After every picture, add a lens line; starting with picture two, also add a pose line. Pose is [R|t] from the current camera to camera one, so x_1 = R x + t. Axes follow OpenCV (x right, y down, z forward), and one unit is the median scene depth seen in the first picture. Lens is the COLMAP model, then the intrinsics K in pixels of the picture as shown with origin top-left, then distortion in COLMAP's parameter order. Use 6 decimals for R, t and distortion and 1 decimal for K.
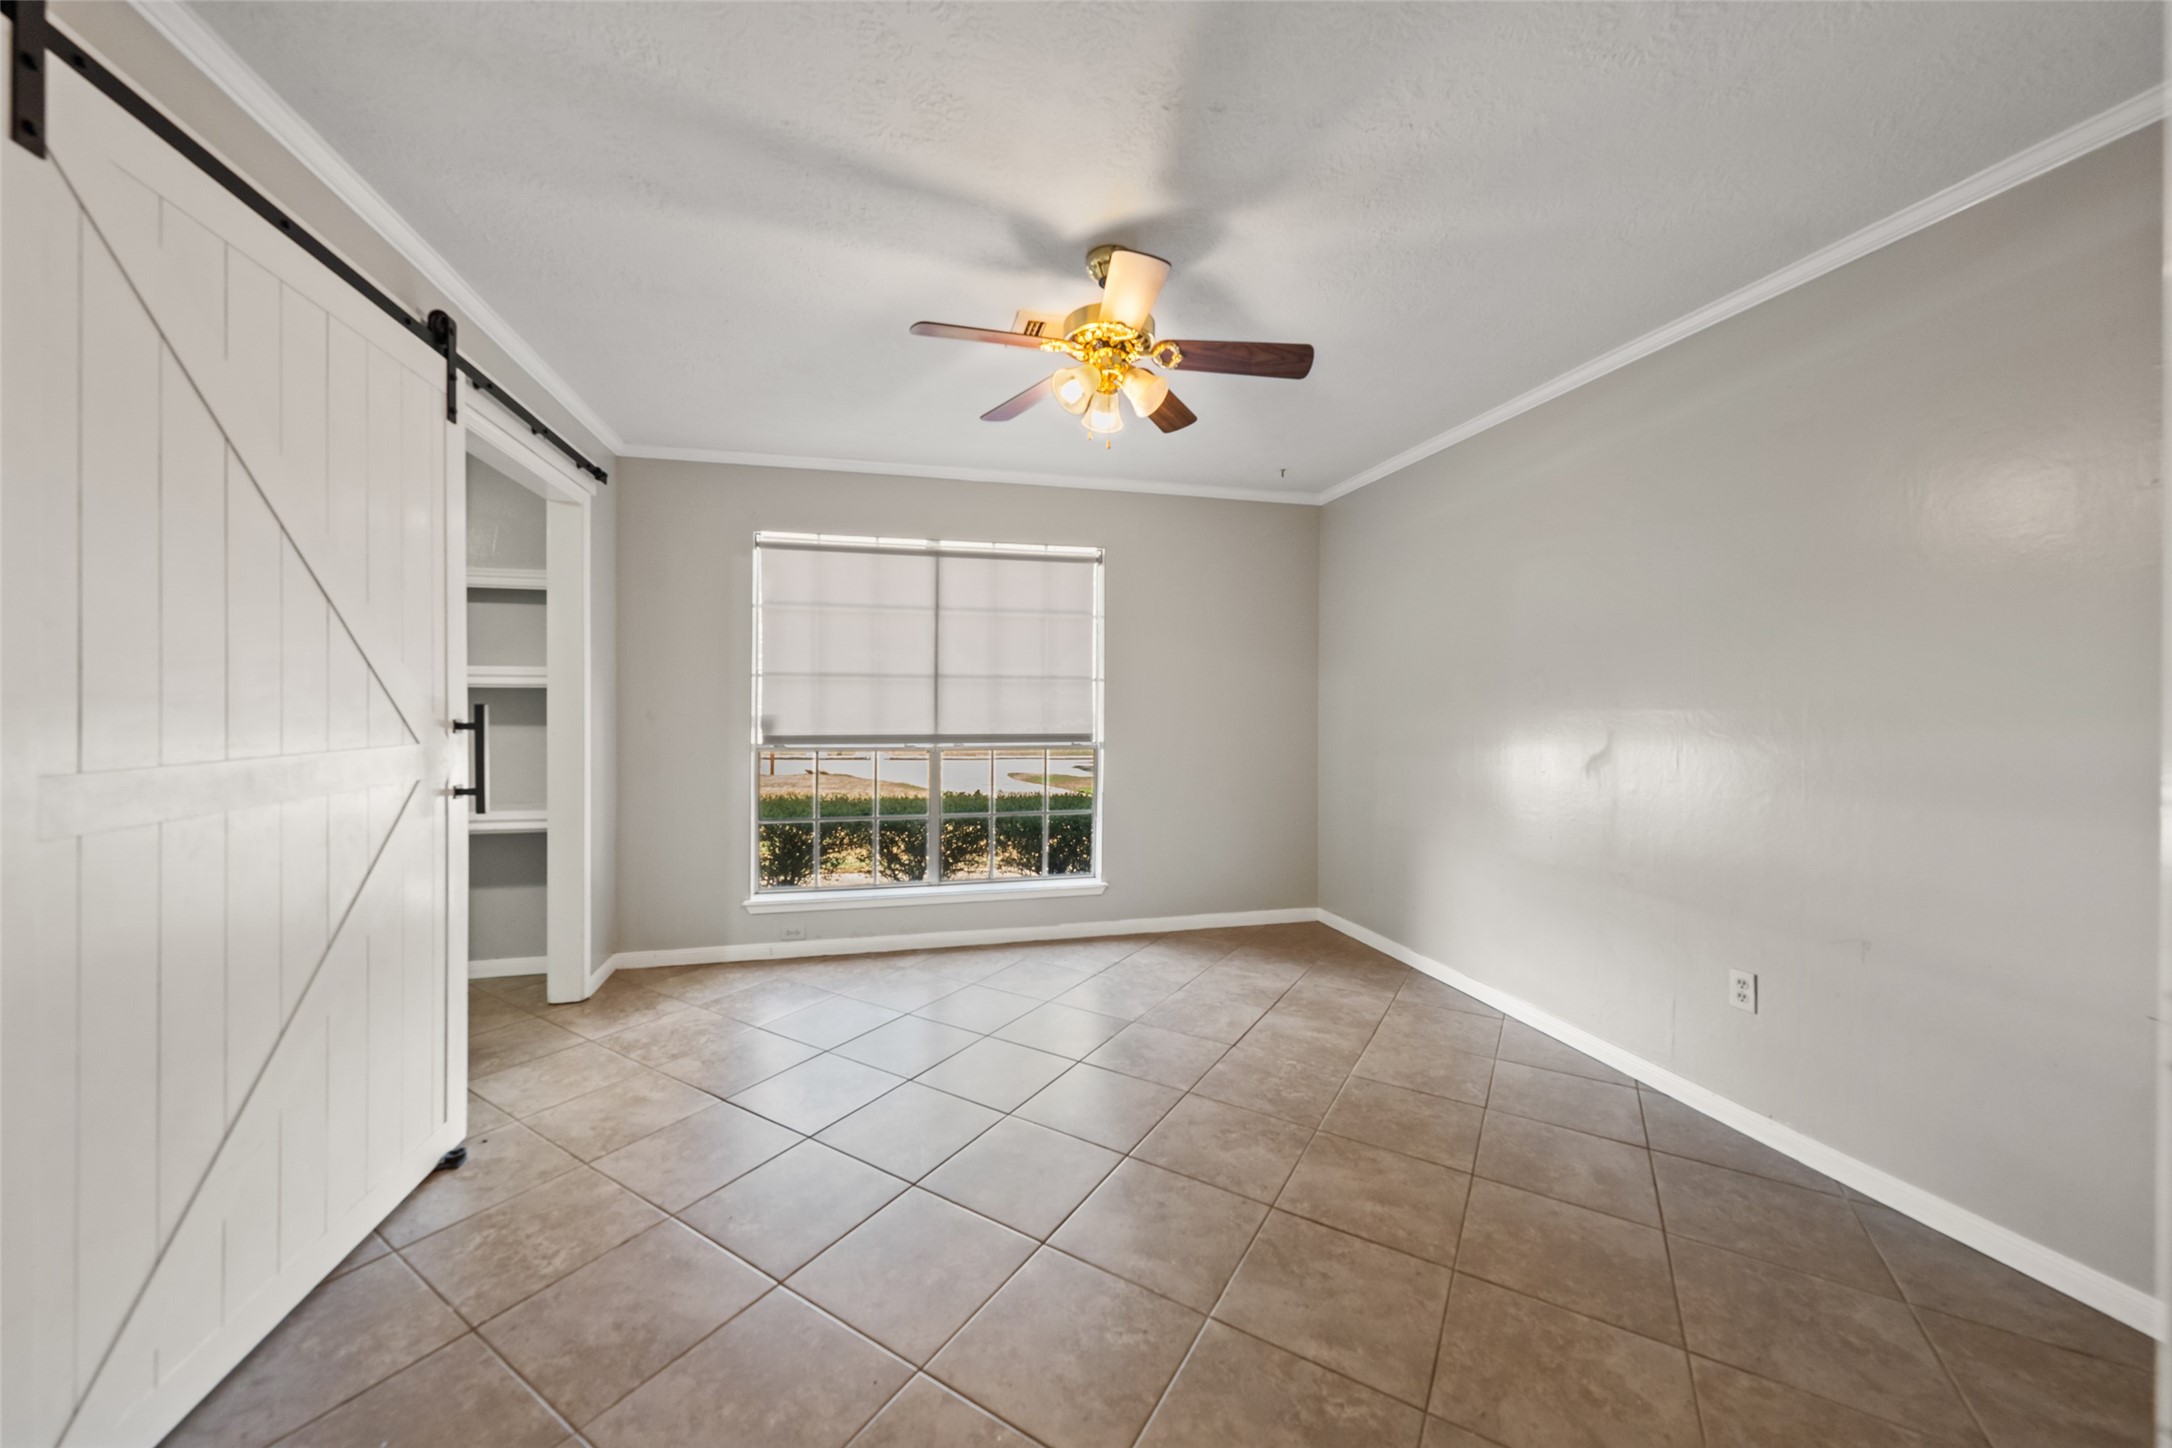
lens RADIAL K [[782.1, 0, 1067.4], [0, 782.1, 715.9], [0, 0, 1]] dist [-0.002063, 0.000092]
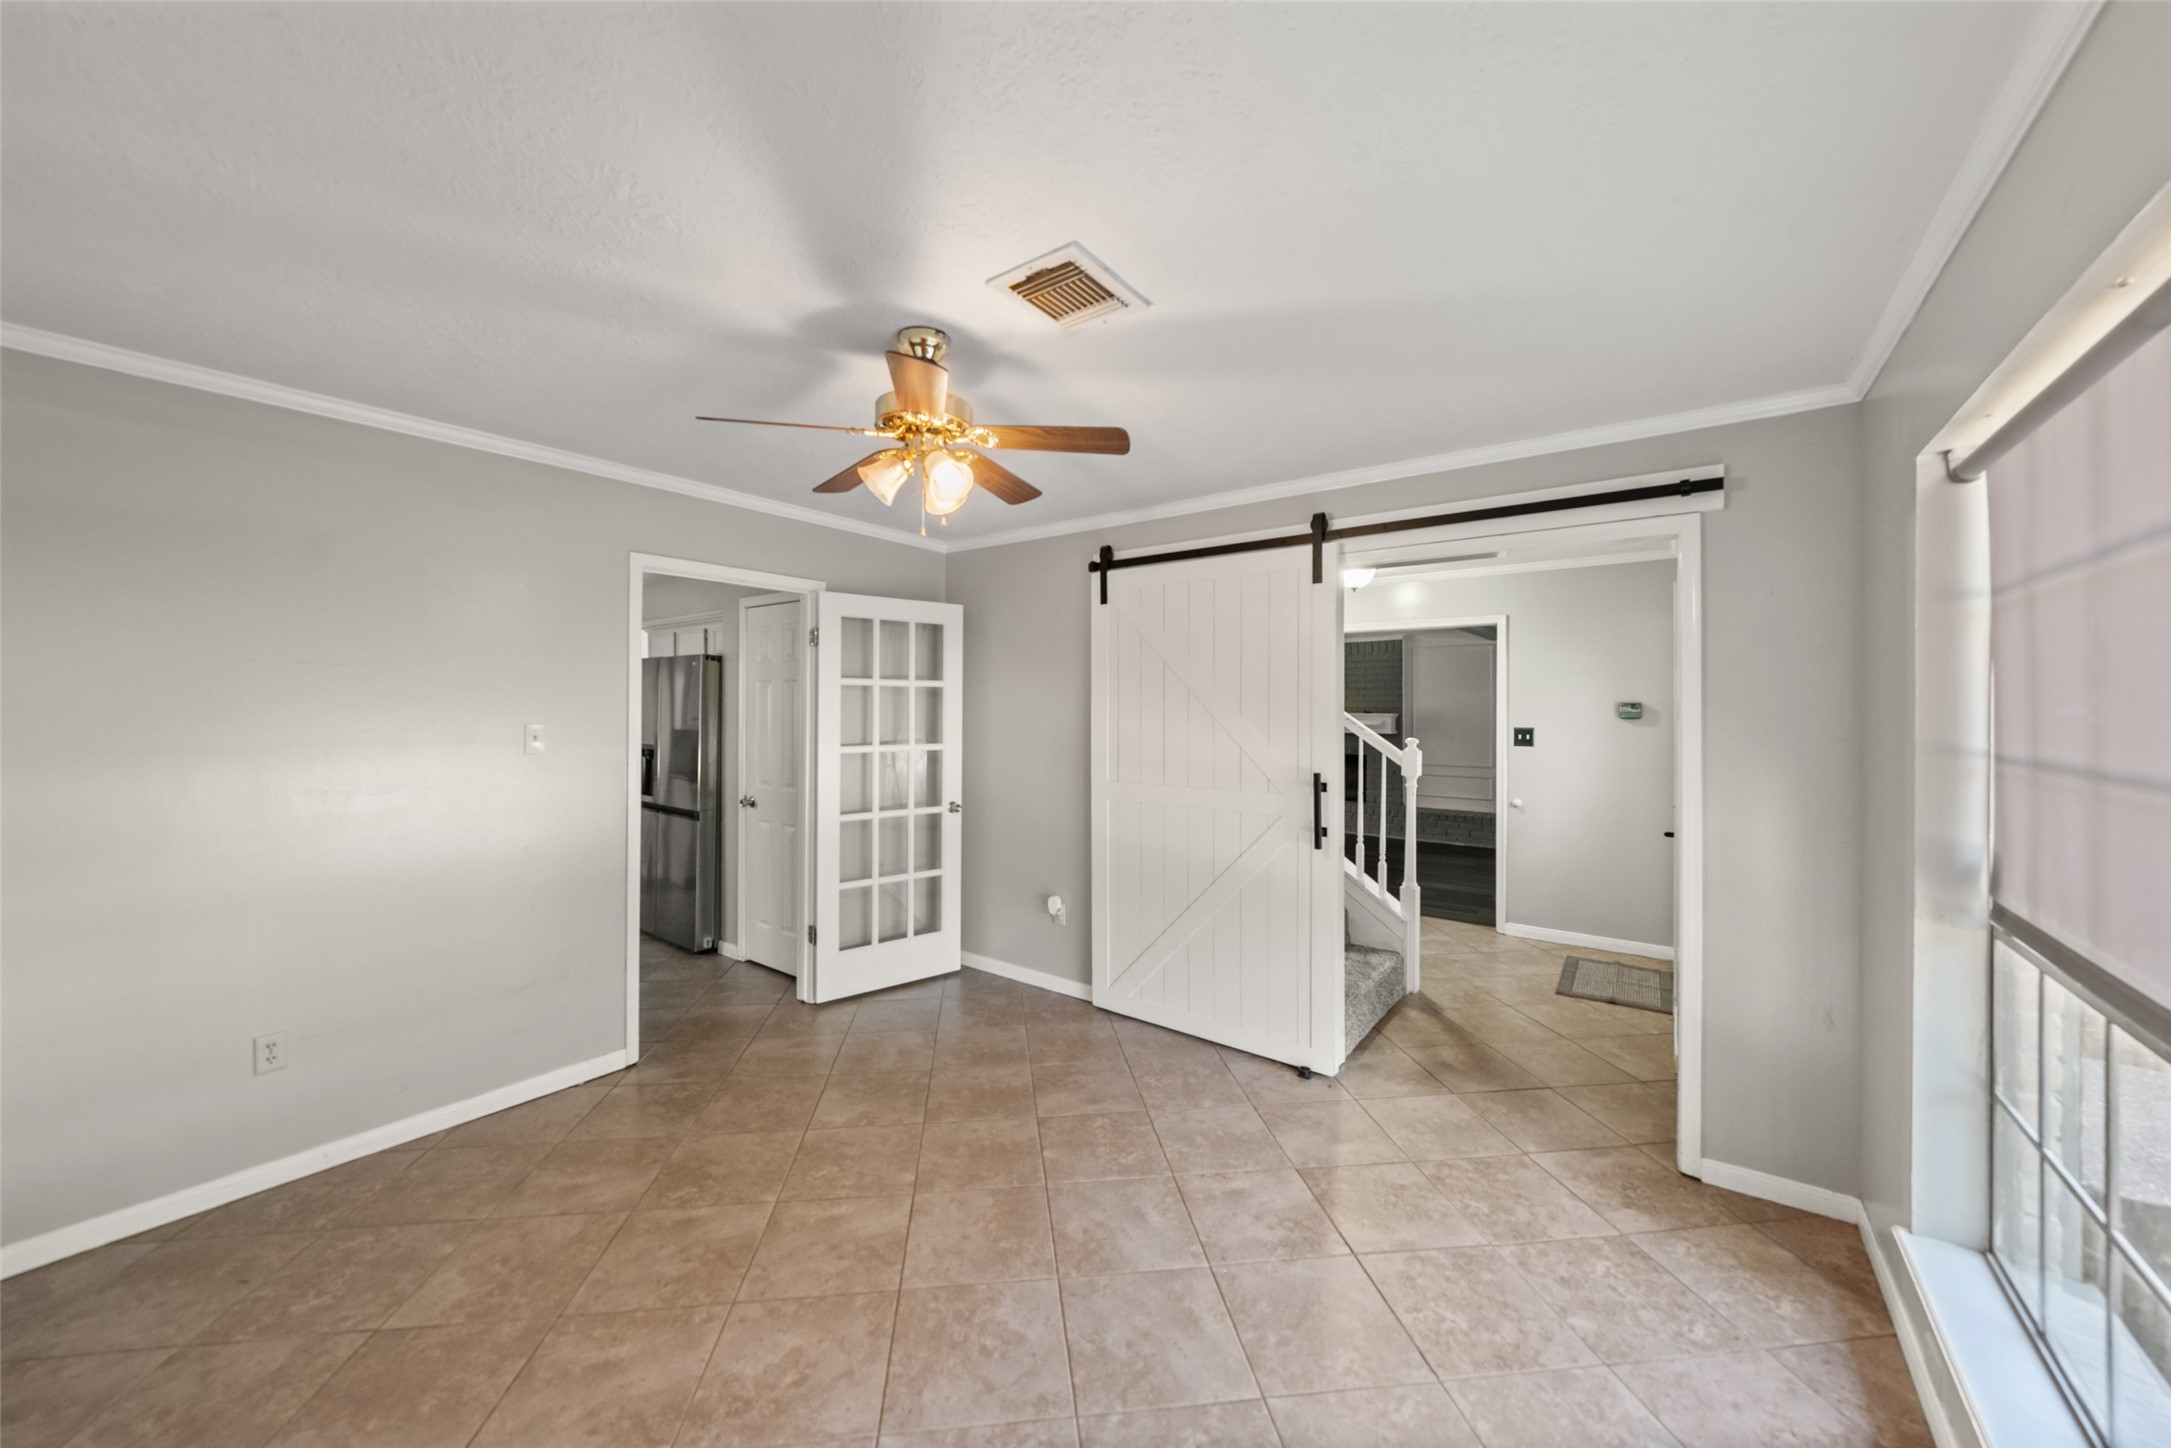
lens RADIAL K [[781.8, 0, 1088.9], [0, 781.8, 709.7], [0, 0, 1]] dist [-0.002063, 0.000092]
pose [[-0.764758, -0.007032, -0.644279, 0.532850], [-0.015918, 0.999841, 0.007982, -0.147333], [0.644121, 0.016360, -0.764749, 1.935045]]
